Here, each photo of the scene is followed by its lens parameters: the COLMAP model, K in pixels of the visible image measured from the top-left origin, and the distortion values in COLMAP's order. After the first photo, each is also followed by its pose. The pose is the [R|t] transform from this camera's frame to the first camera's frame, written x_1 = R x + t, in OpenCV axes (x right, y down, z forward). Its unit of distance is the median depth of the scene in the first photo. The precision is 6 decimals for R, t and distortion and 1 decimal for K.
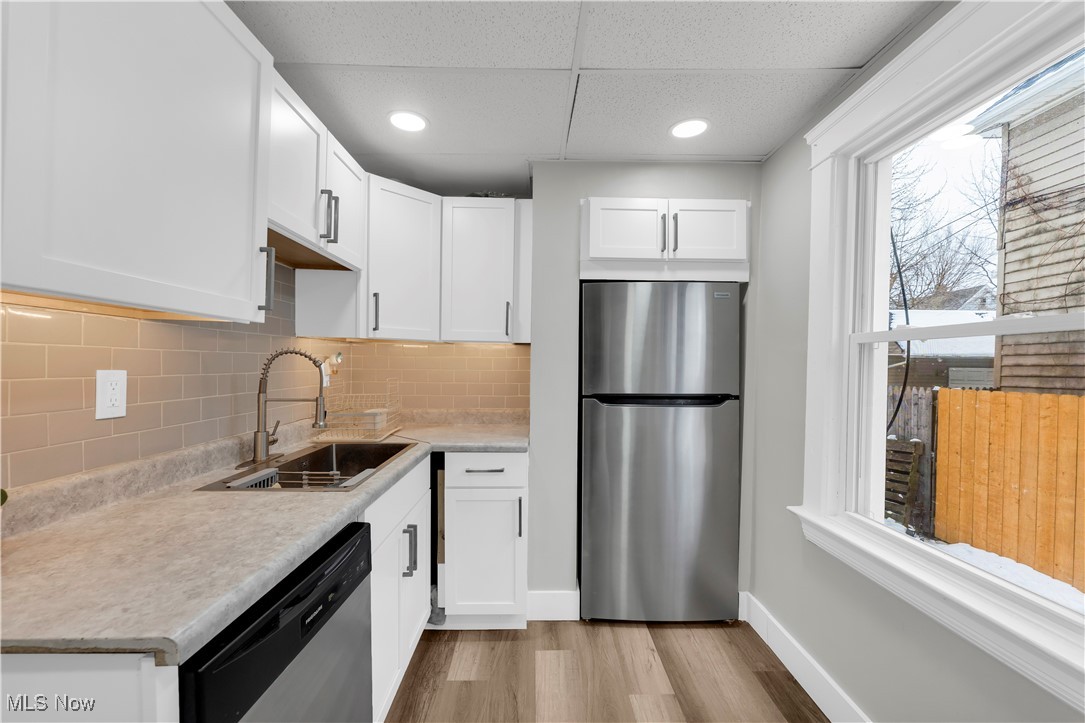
lens RADIAL K [[444.3, 0, 538.8], [0, 444.3, 364.9], [0, 0, 1]] dist [-0.001048, -0.000095]
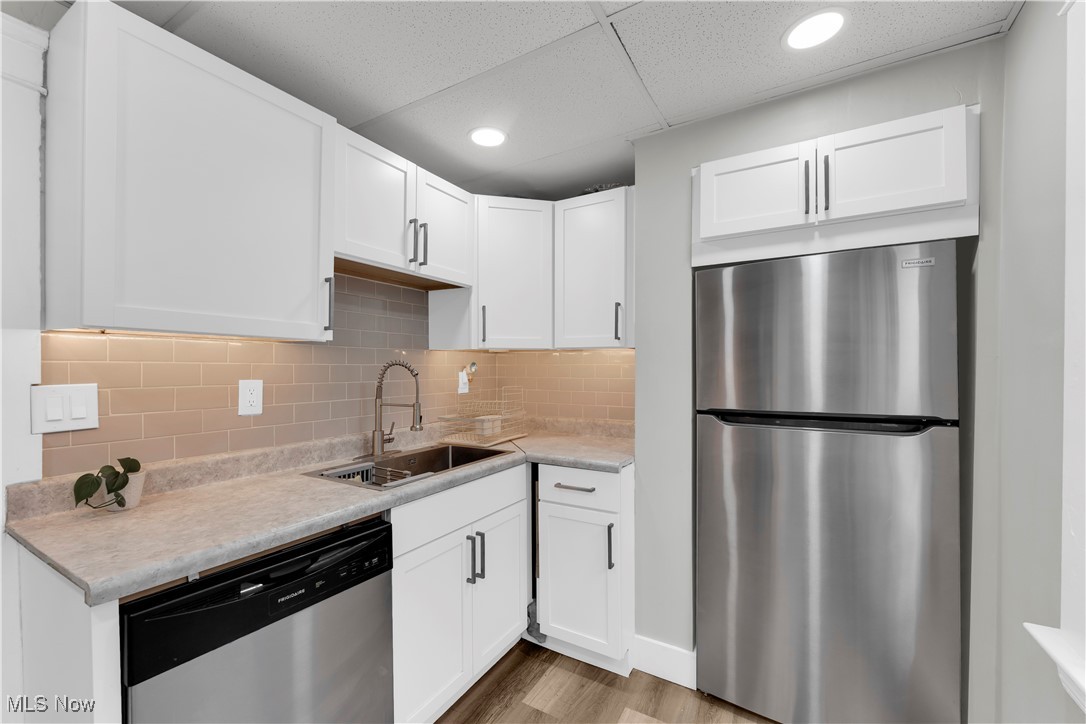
lens RADIAL K [[444.7, 0, 535.2], [0, 444.7, 365.4], [0, 0, 1]] dist [-0.001048, -0.000095]
pose [[0.846962, -0.015157, -0.531437, 0.301861], [0.008166, 0.999846, -0.015502, -0.002886], [0.531591, 0.008790, 0.846956, 0.171090]]
